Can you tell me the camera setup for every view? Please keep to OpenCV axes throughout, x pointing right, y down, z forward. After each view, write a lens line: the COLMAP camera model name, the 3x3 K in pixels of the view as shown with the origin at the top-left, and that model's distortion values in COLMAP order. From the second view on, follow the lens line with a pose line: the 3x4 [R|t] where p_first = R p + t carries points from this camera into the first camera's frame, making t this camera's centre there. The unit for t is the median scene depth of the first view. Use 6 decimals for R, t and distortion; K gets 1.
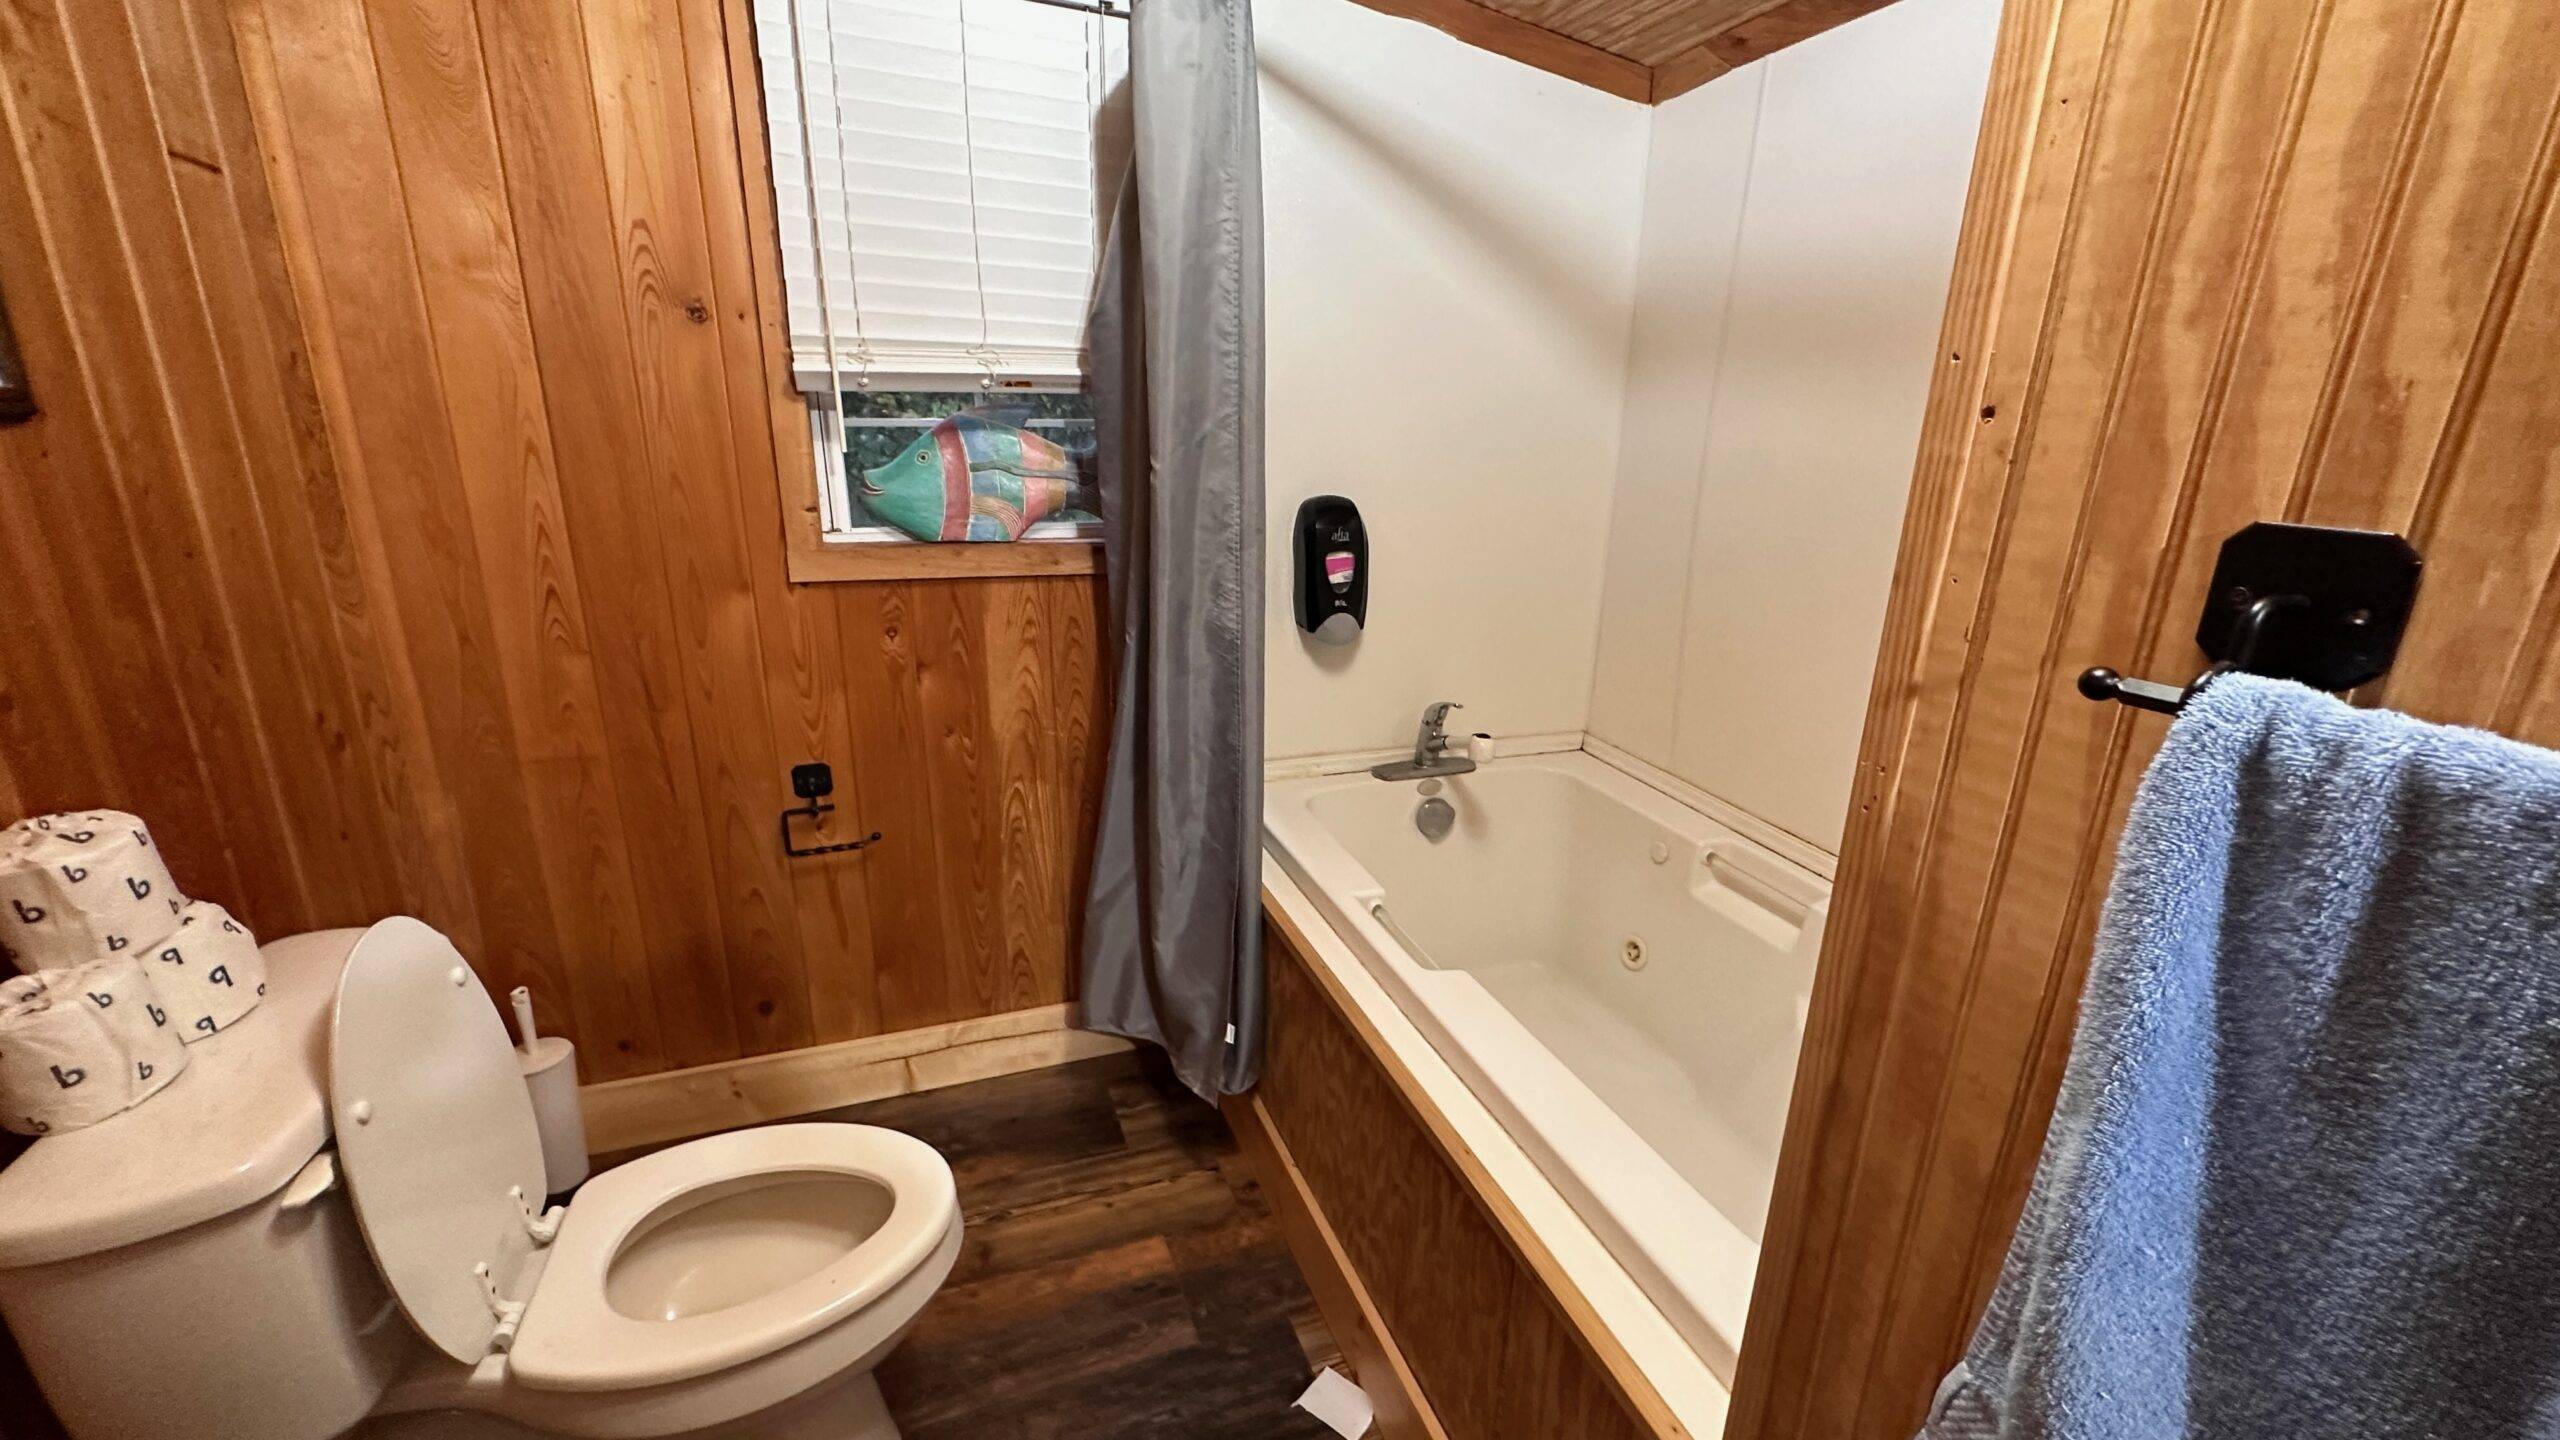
lens RADIAL K [[1029.6, 0, 1269.9], [0, 1029.6, 724.6], [0, 0, 1]] dist [-0.003842, 0.000700]
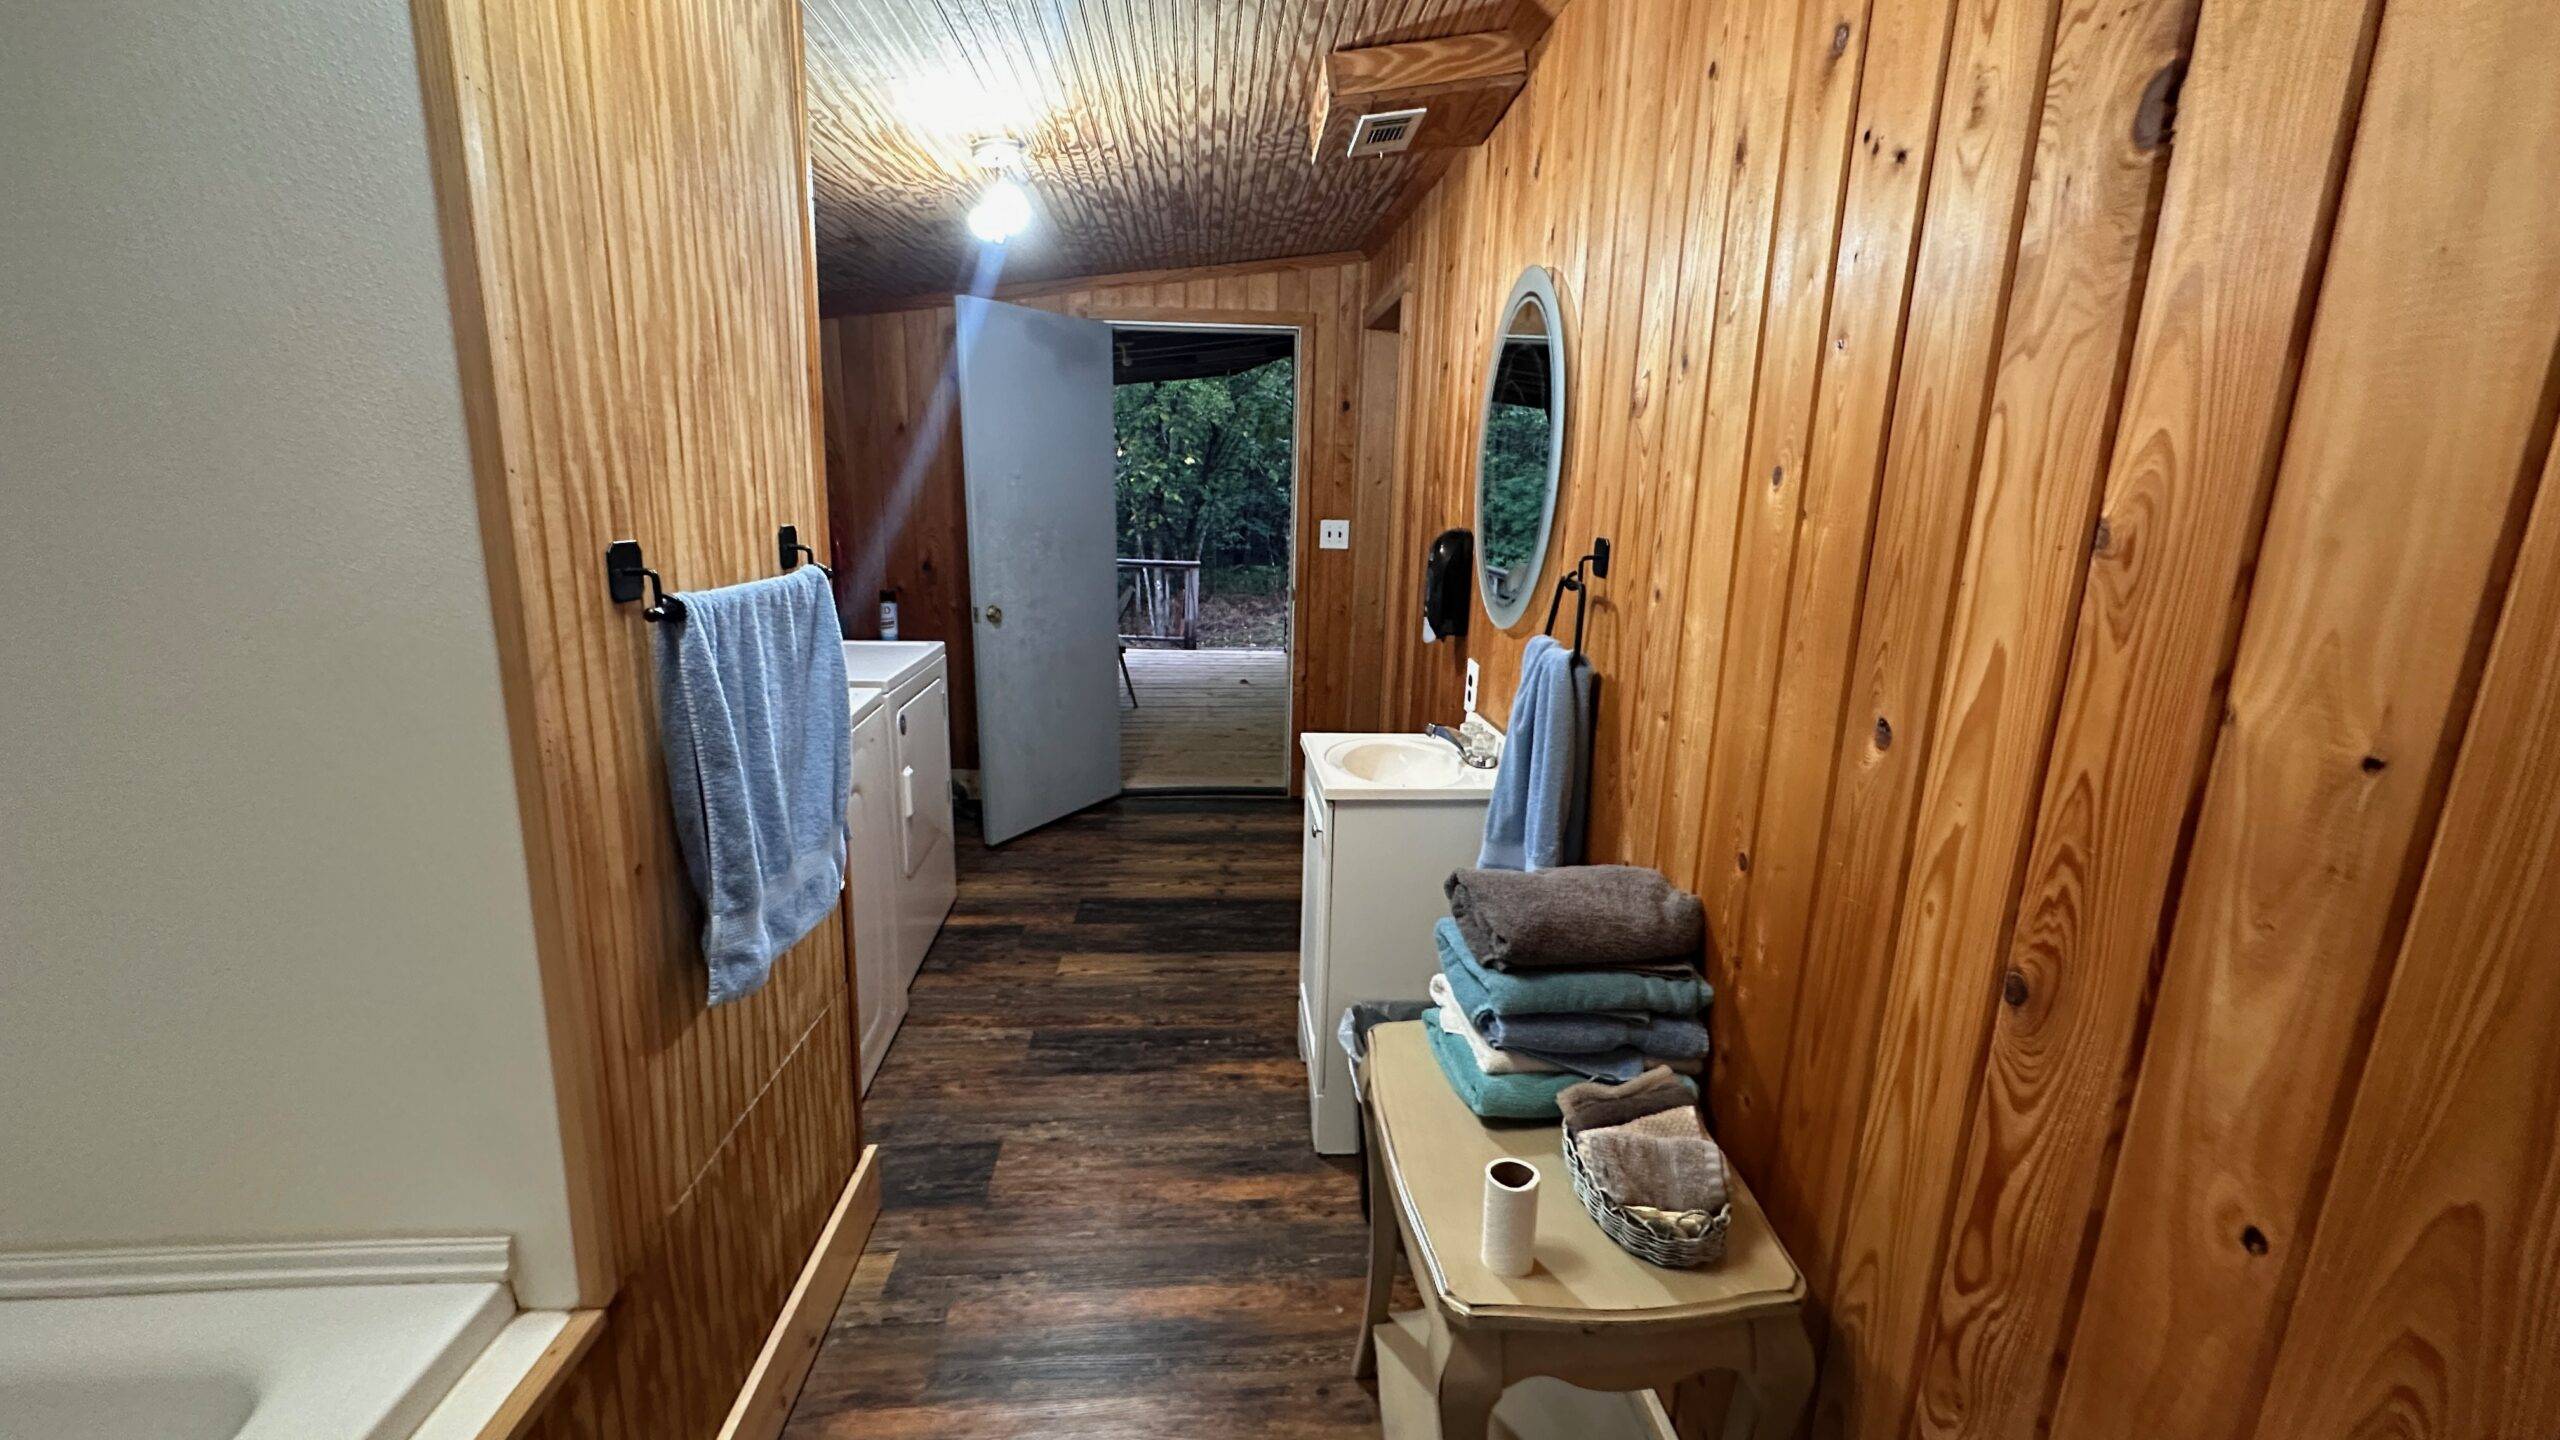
lens RADIAL K [[1029.6, 0, 1276.6], [0, 1029.6, 711.6], [0, 0, 1]] dist [-0.003842, 0.000700]
pose [[-0.947759, -0.099959, 0.302921, -1.234896], [0.062104, 0.873640, 0.482594, -0.866902], [-0.312883, 0.476195, -0.821792, 2.525809]]
